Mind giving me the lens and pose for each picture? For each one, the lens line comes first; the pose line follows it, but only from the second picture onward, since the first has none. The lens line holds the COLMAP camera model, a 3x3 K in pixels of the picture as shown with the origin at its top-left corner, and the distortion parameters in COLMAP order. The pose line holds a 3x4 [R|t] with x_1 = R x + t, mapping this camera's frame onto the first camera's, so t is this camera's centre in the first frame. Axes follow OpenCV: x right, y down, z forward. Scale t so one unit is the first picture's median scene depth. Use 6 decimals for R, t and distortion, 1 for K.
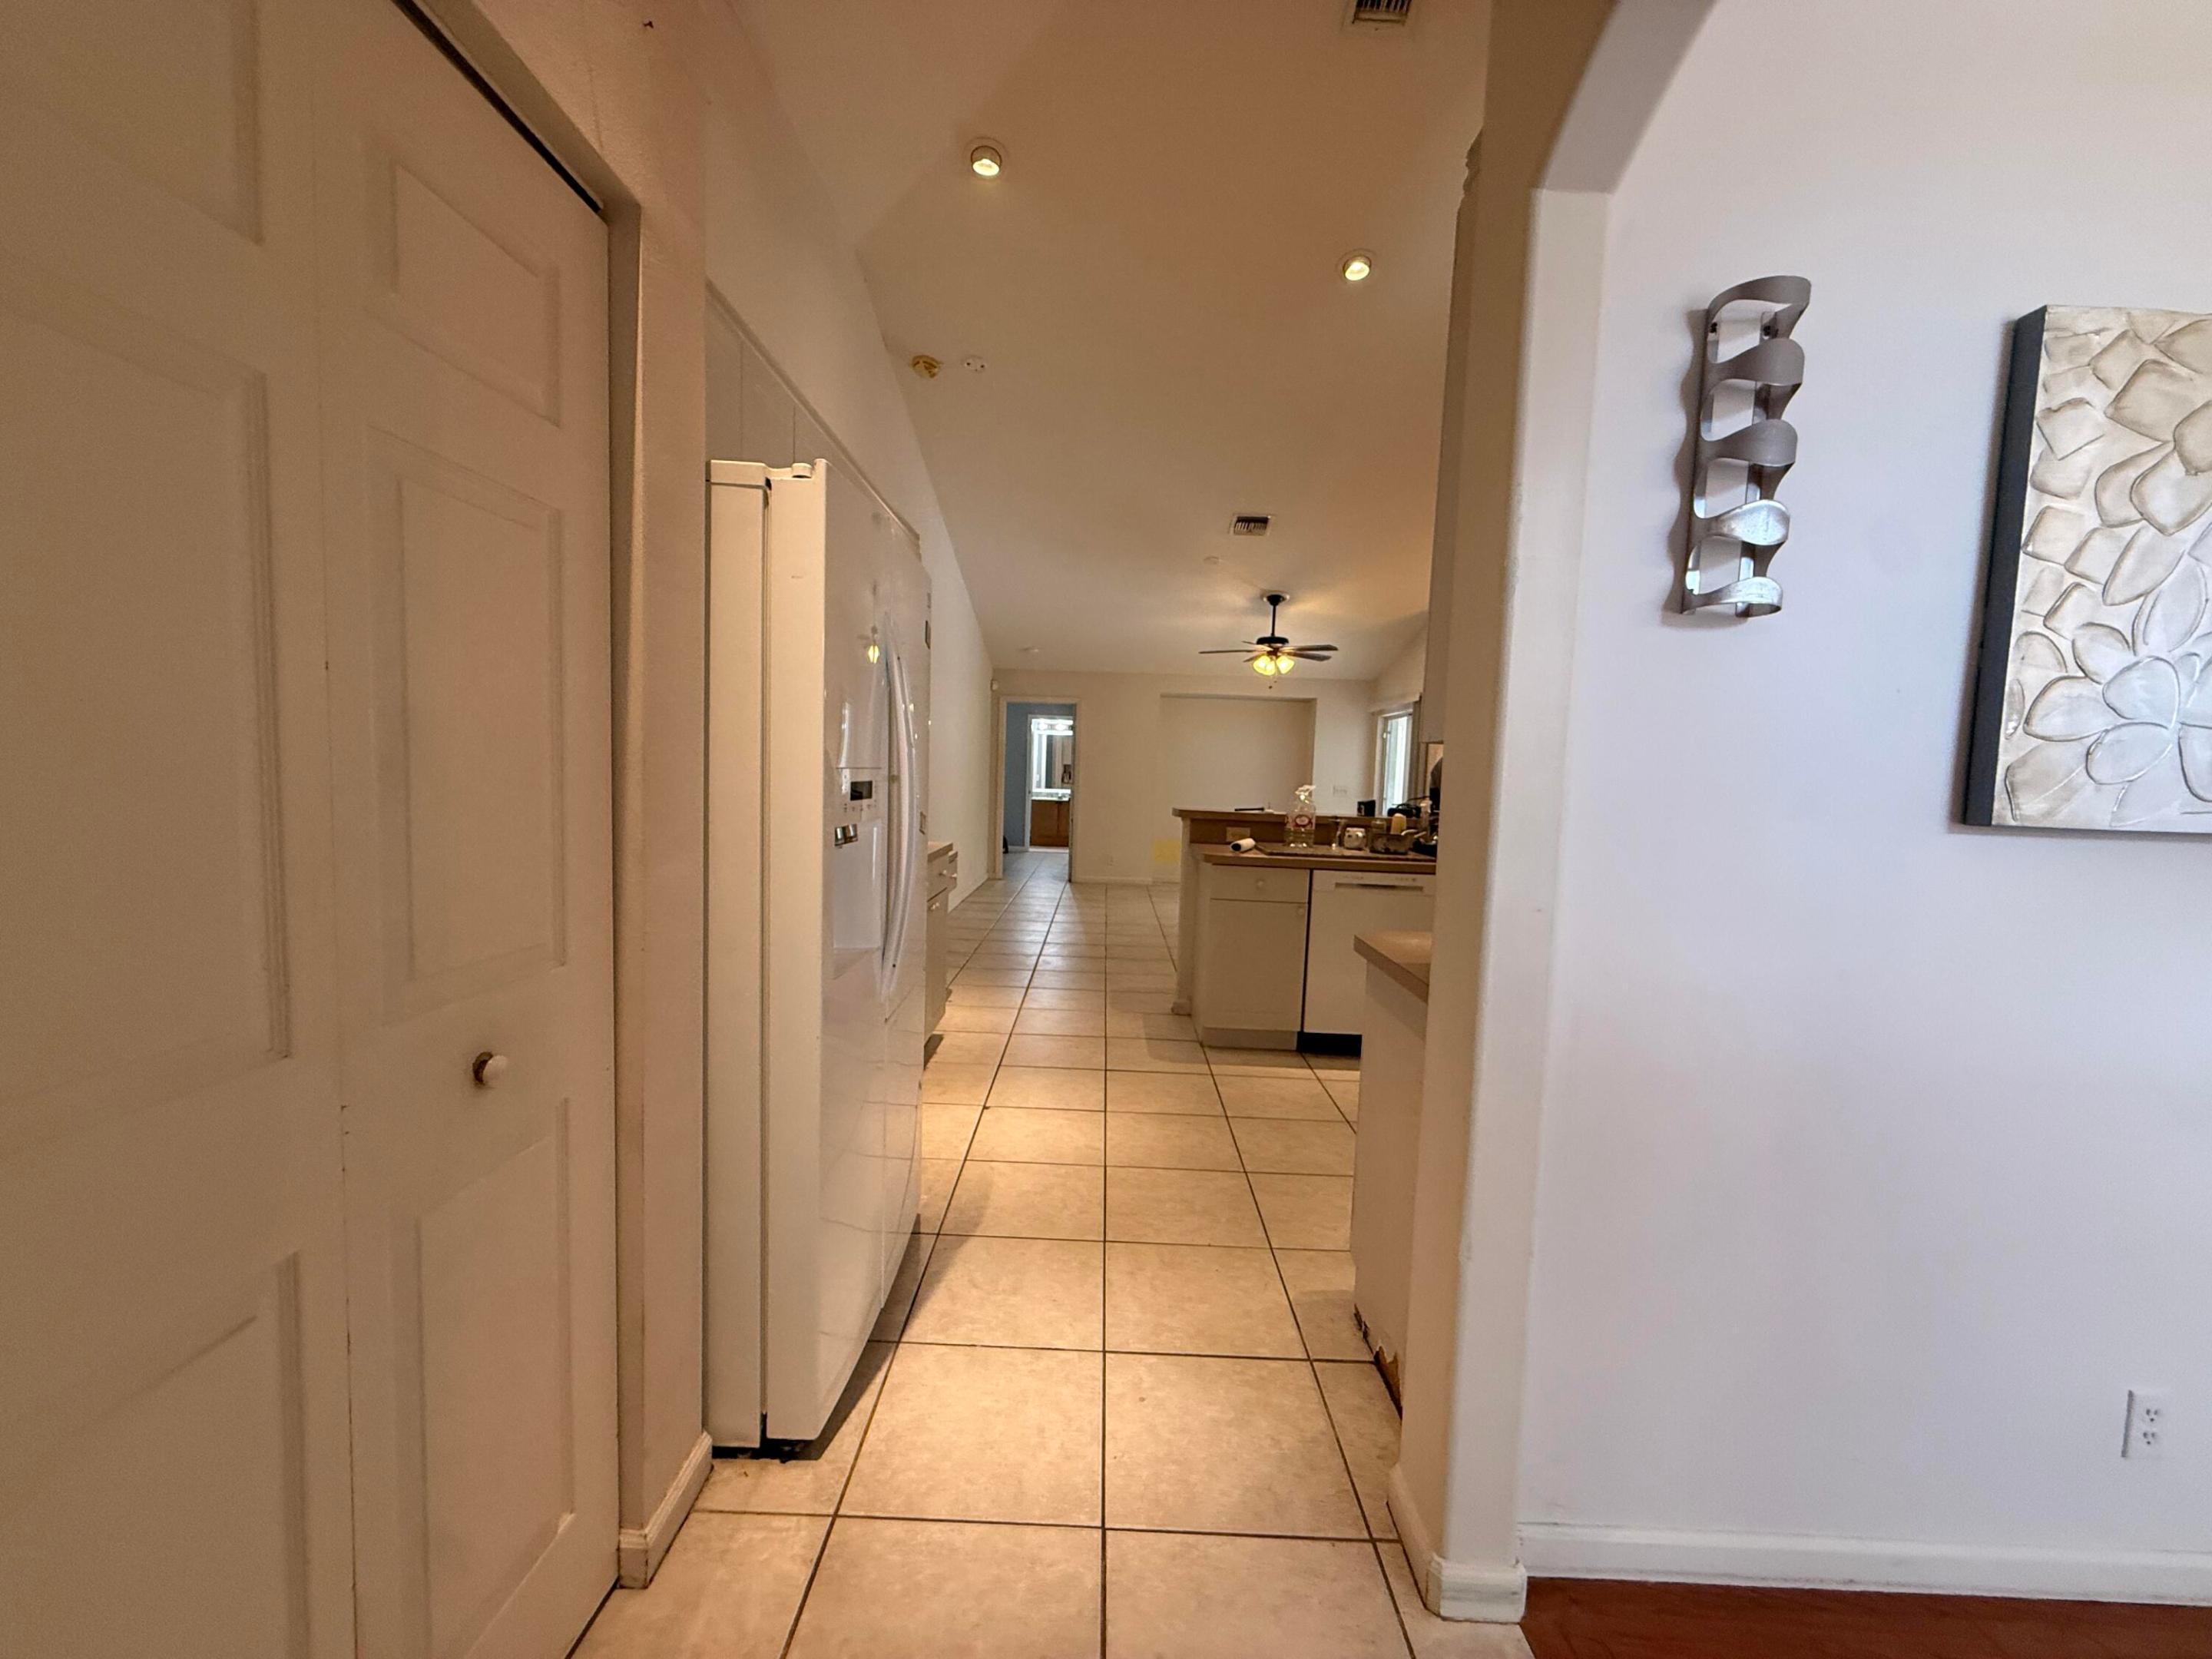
lens RADIAL K [[879.3, 0, 1102.9], [0, 879.3, 834.2], [0, 0, 1]] dist [0.000010, -0.000067]
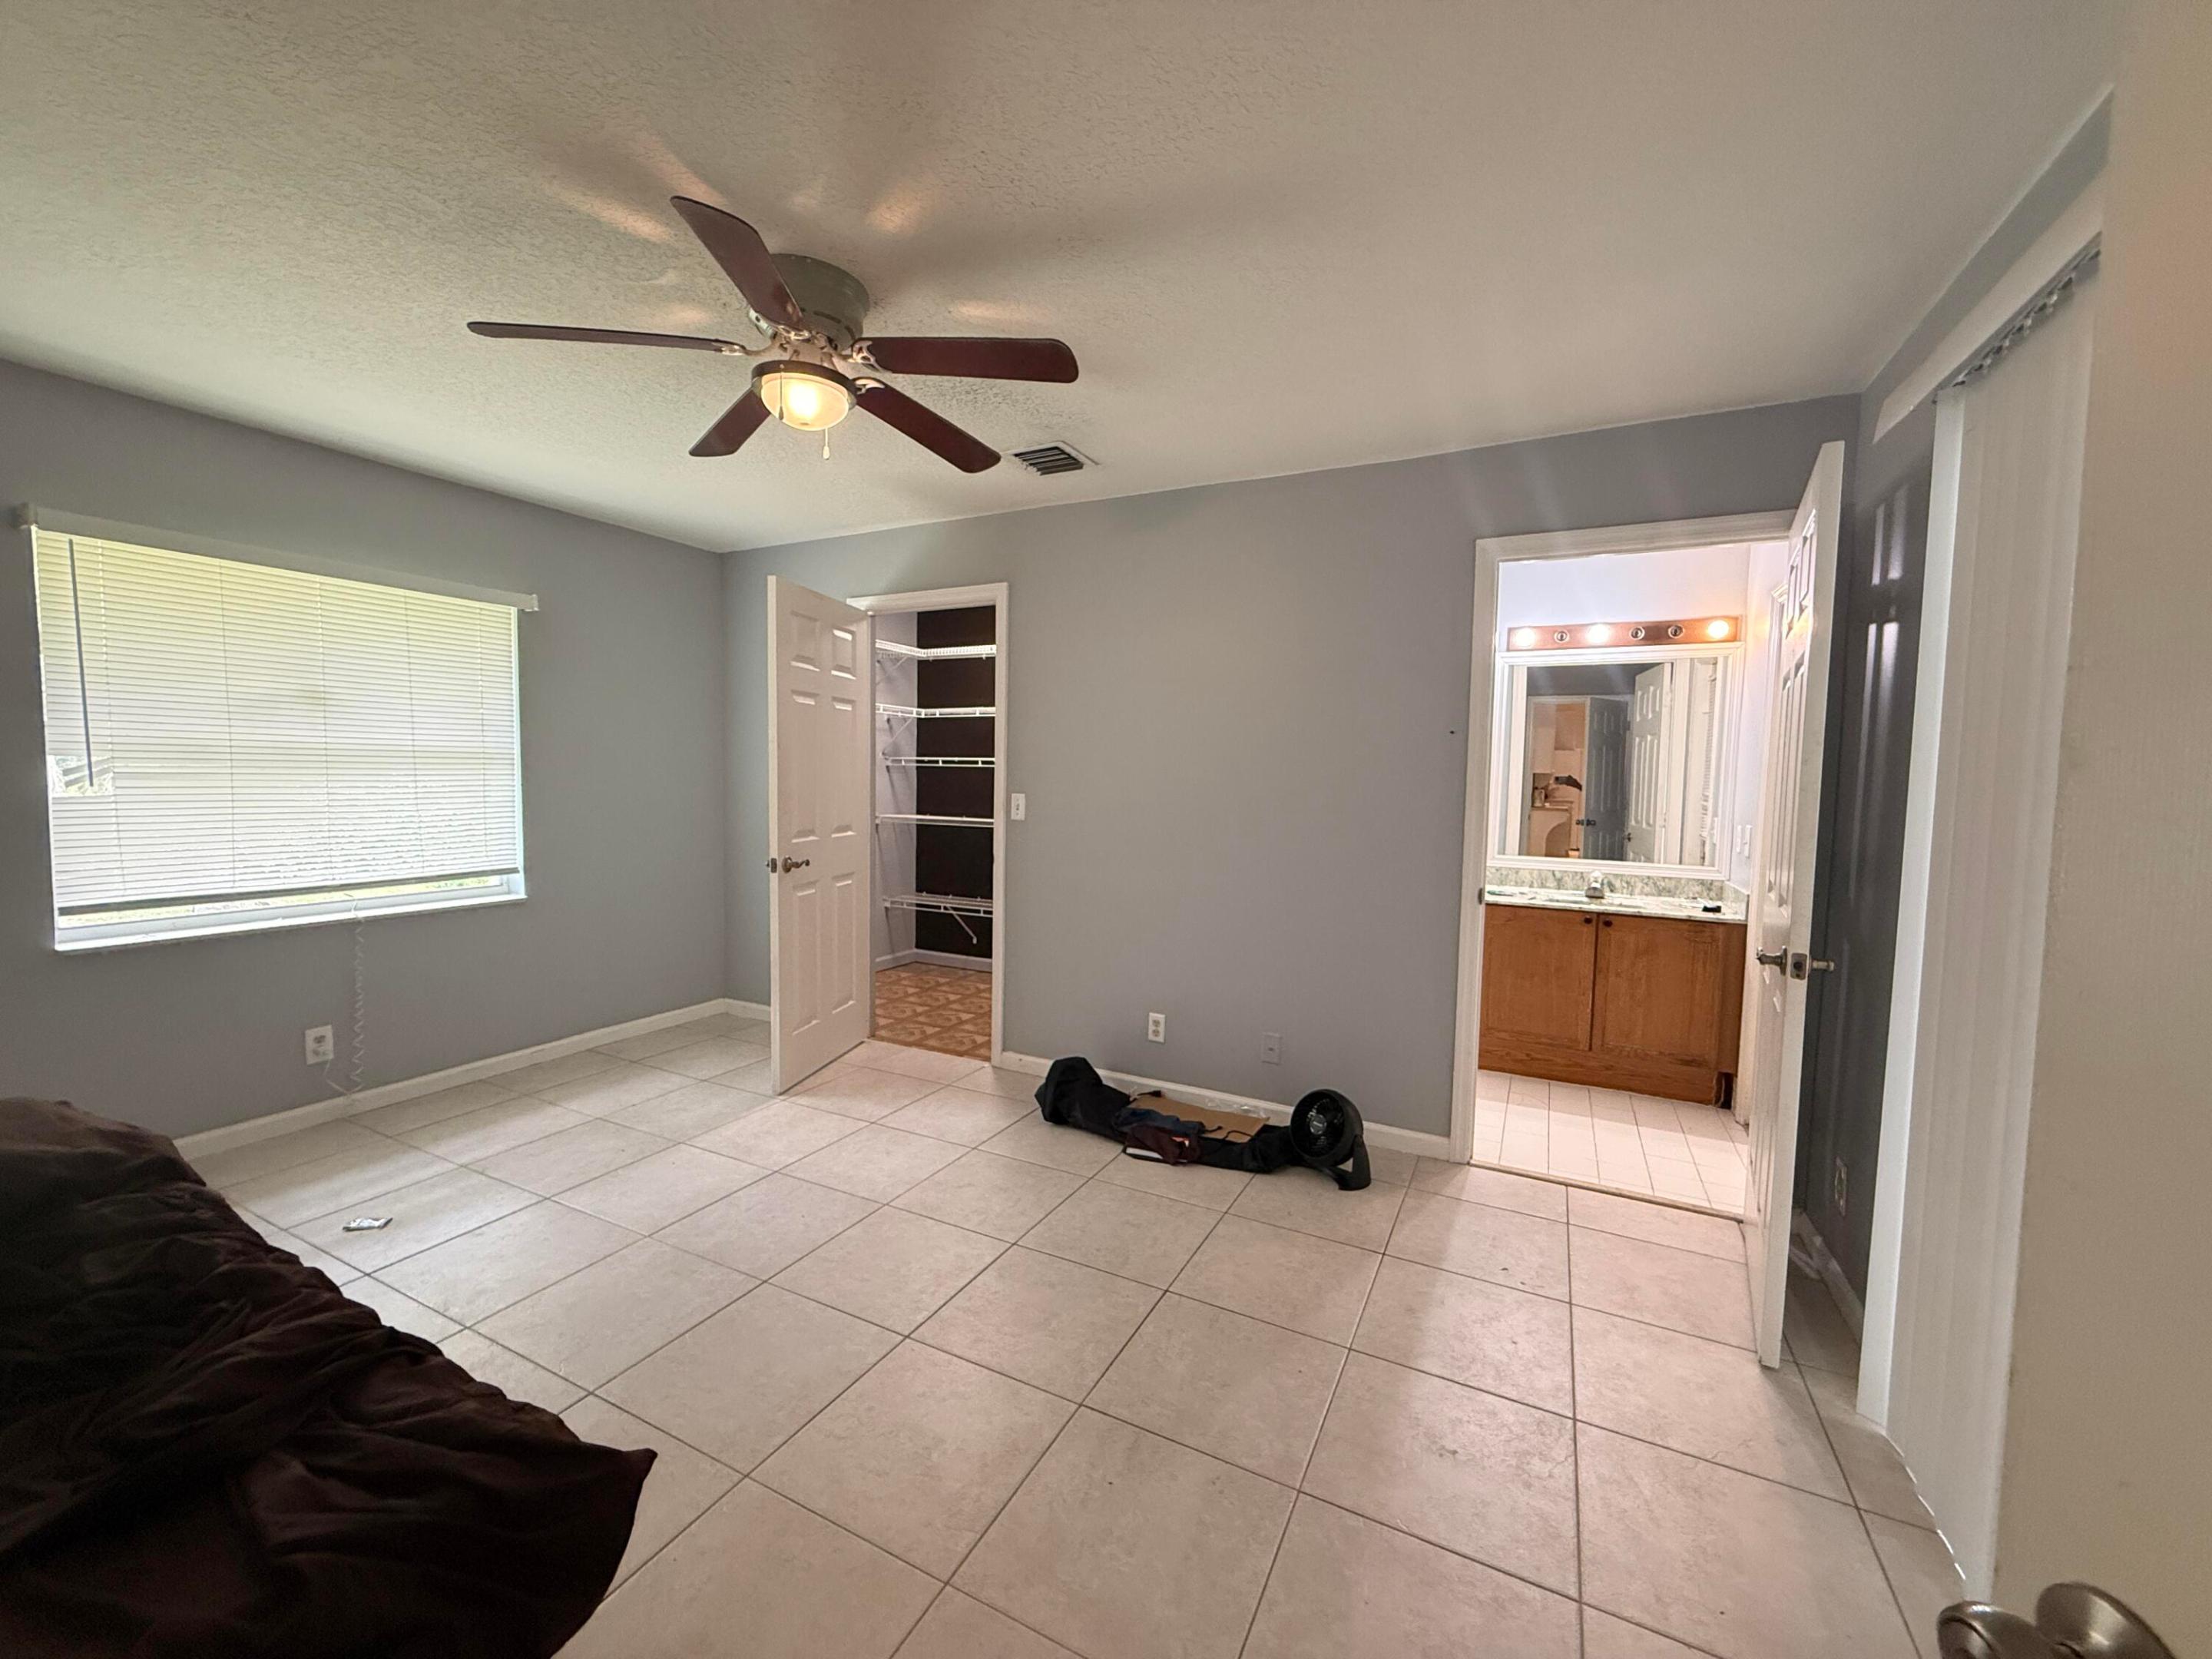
lens RADIAL K [[879.3, 0, 1102.9], [0, 879.3, 834.2], [0, 0, 1]] dist [0.000010, -0.000067]
pose [[0.893577, -0.017427, -0.448572, -0.062758], [-0.001558, 0.999120, -0.041919, -0.048087], [0.448908, 0.038157, 0.892763, 0.681791]]
